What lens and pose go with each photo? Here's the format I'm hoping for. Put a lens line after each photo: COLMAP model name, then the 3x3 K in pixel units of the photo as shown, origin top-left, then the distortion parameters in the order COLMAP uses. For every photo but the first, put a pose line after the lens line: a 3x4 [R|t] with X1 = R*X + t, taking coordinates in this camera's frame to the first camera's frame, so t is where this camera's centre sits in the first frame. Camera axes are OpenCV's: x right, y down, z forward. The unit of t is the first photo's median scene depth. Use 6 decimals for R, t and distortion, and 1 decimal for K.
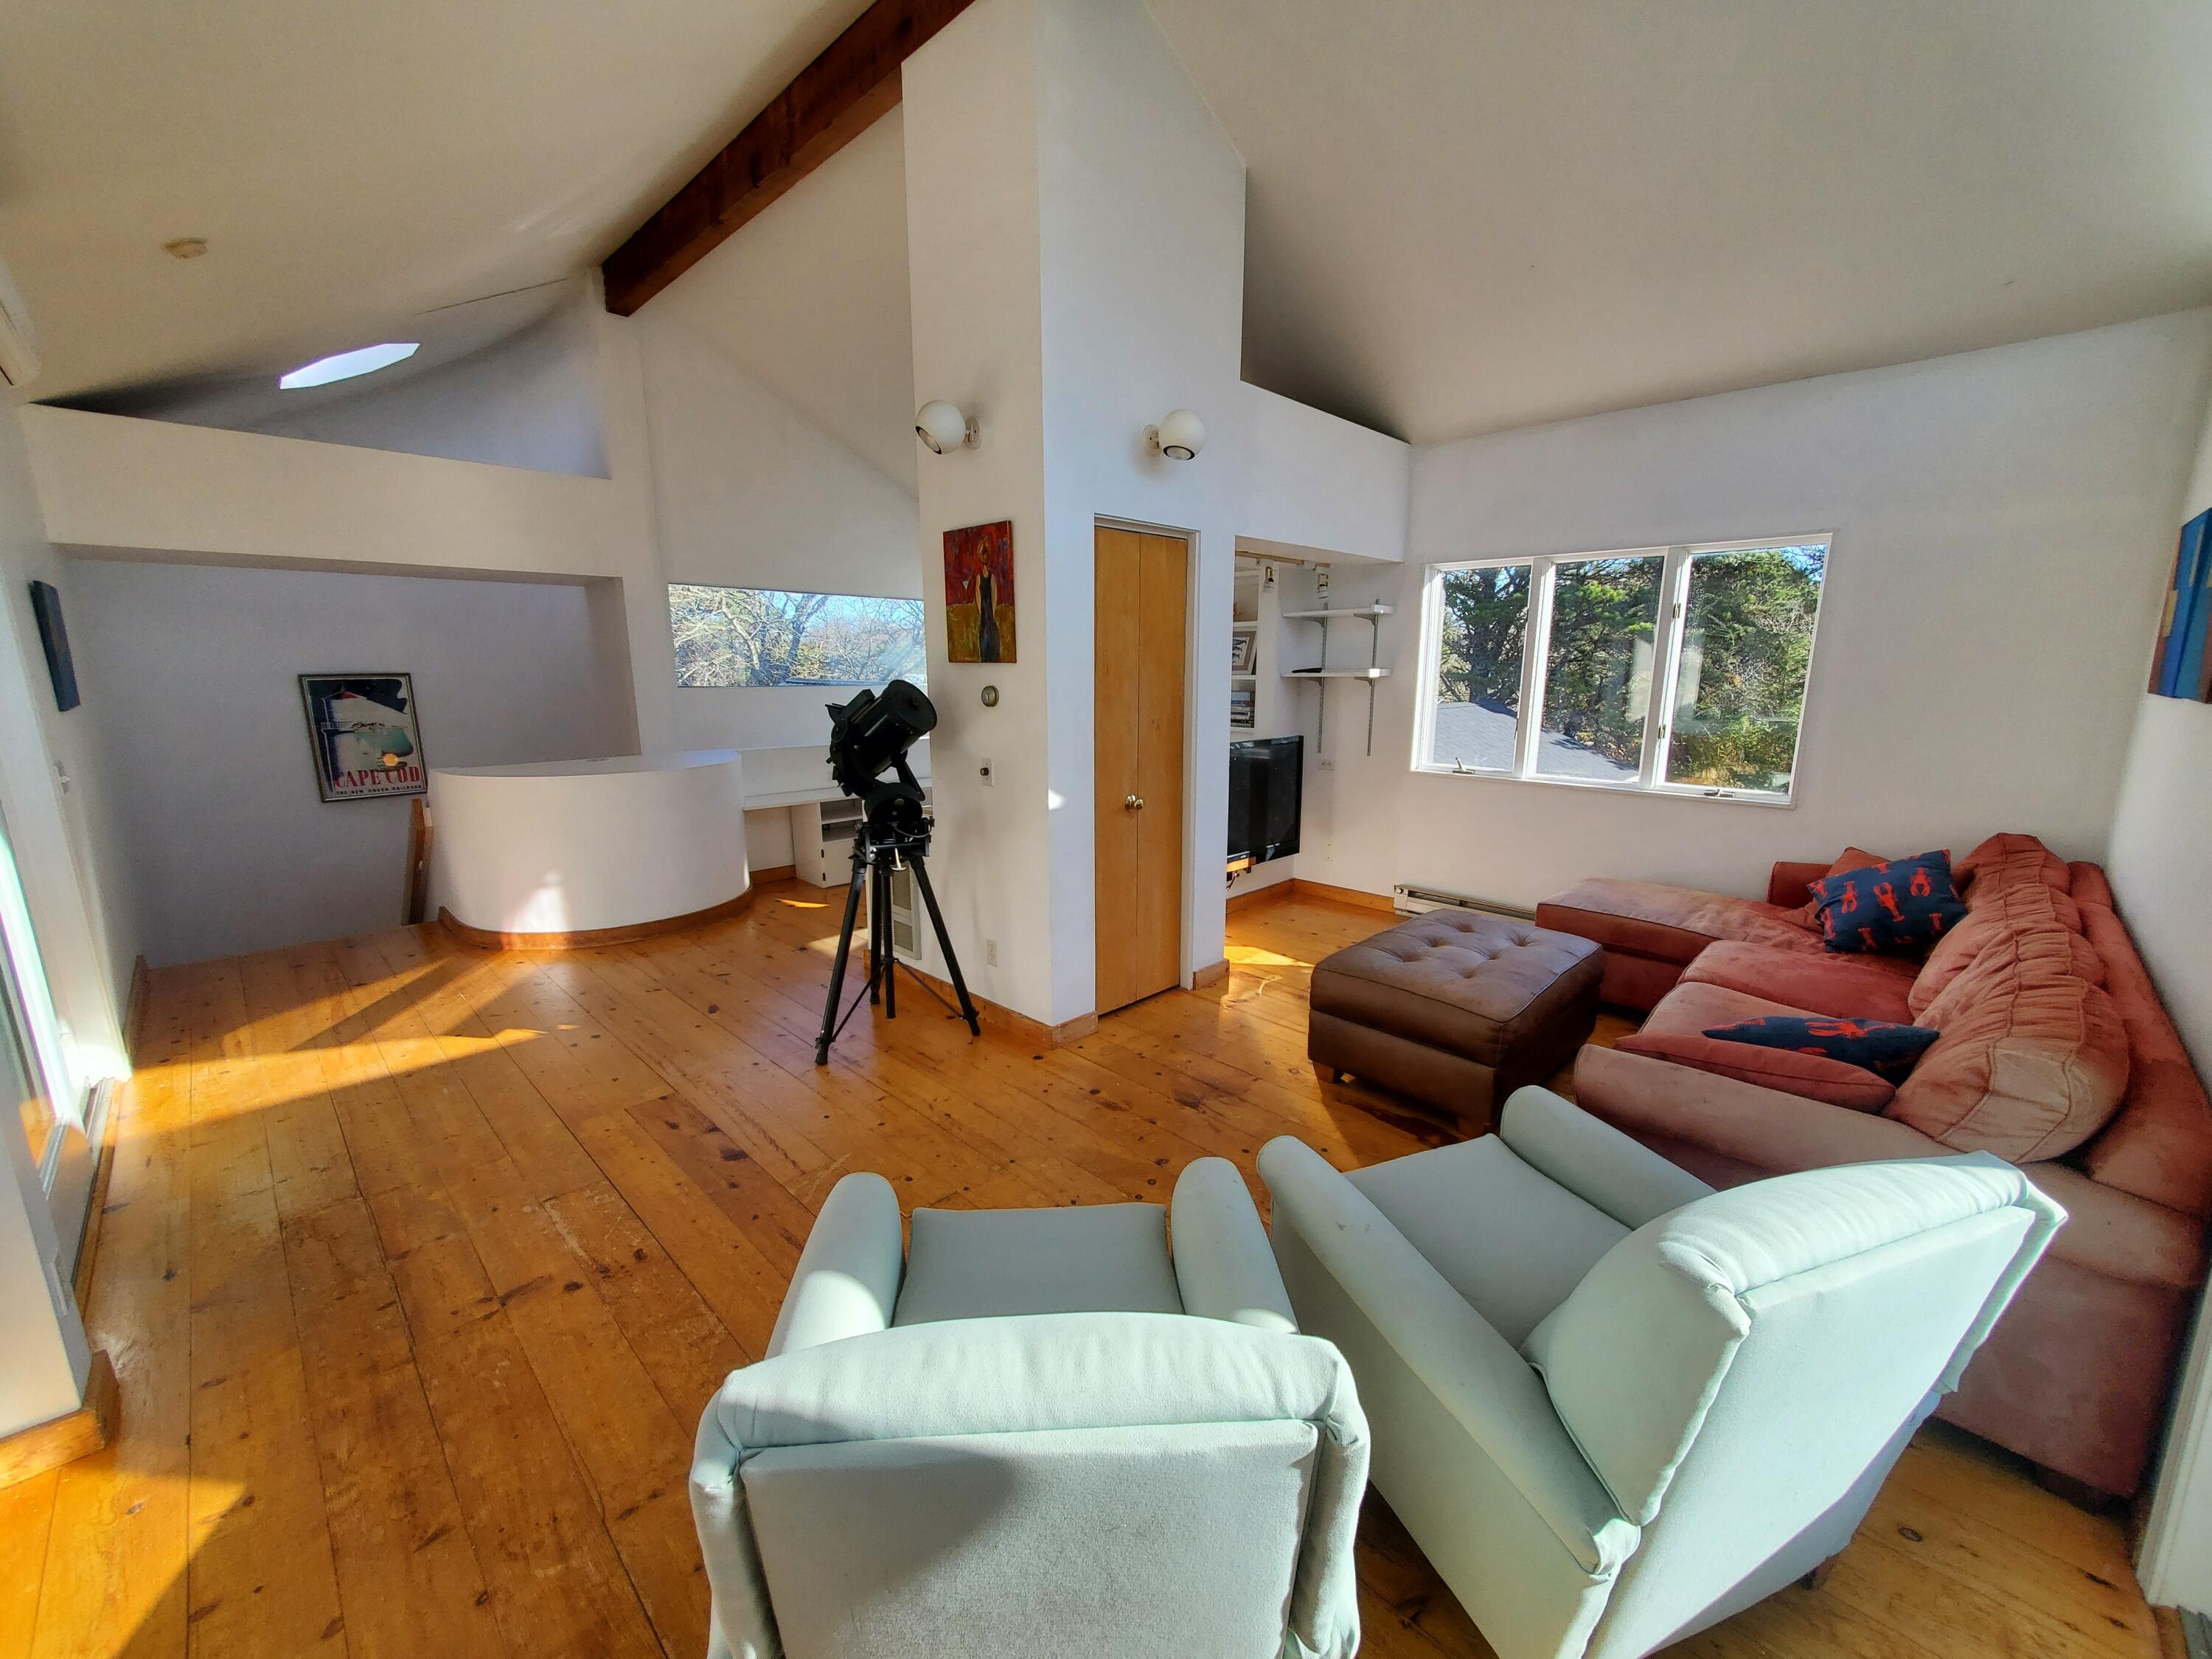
lens RADIAL K [[874.3, 0, 1107.1], [0, 874.3, 826.8], [0, 0, 1]] dist [0.001278, -0.000400]
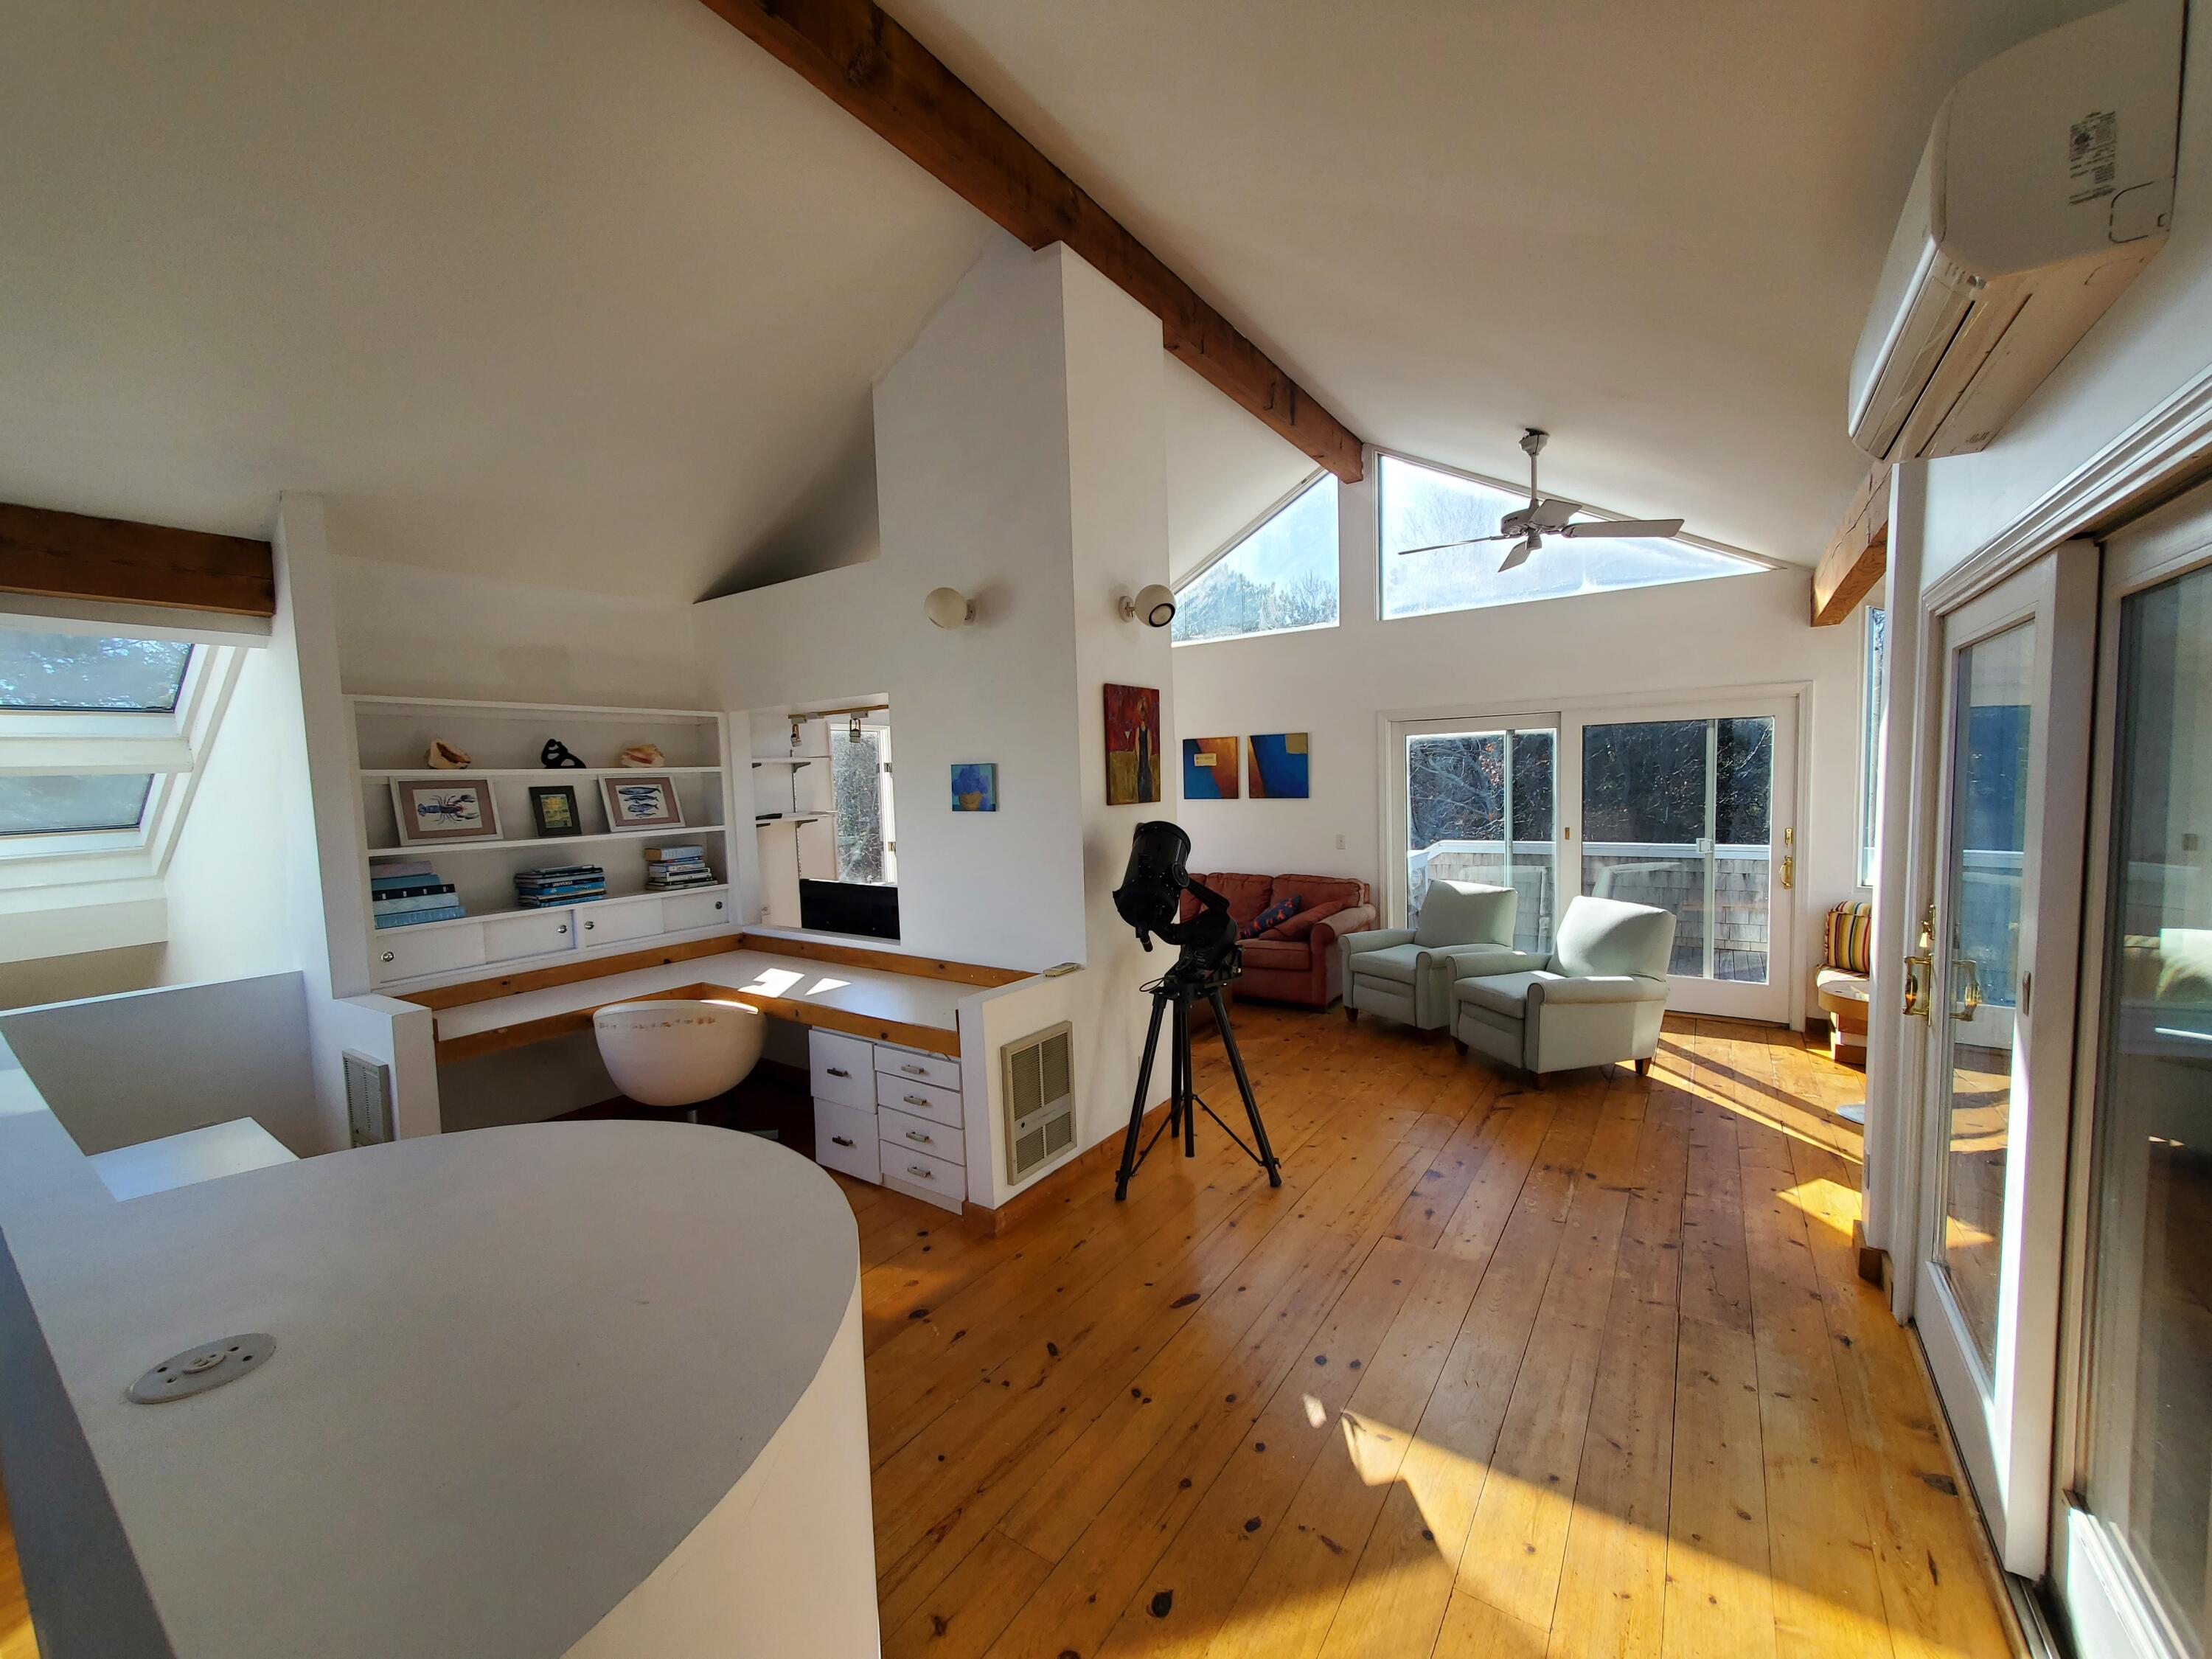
lens RADIAL K [[874.3, 0, 1105.0], [0, 874.3, 842.3], [0, 0, 1]] dist [0.001278, -0.000400]
pose [[-0.168090, -0.066591, 0.983520, -1.263773], [0.222182, 0.969484, 0.103613, -0.268652], [-0.960407, 0.235937, -0.148165, 1.234971]]
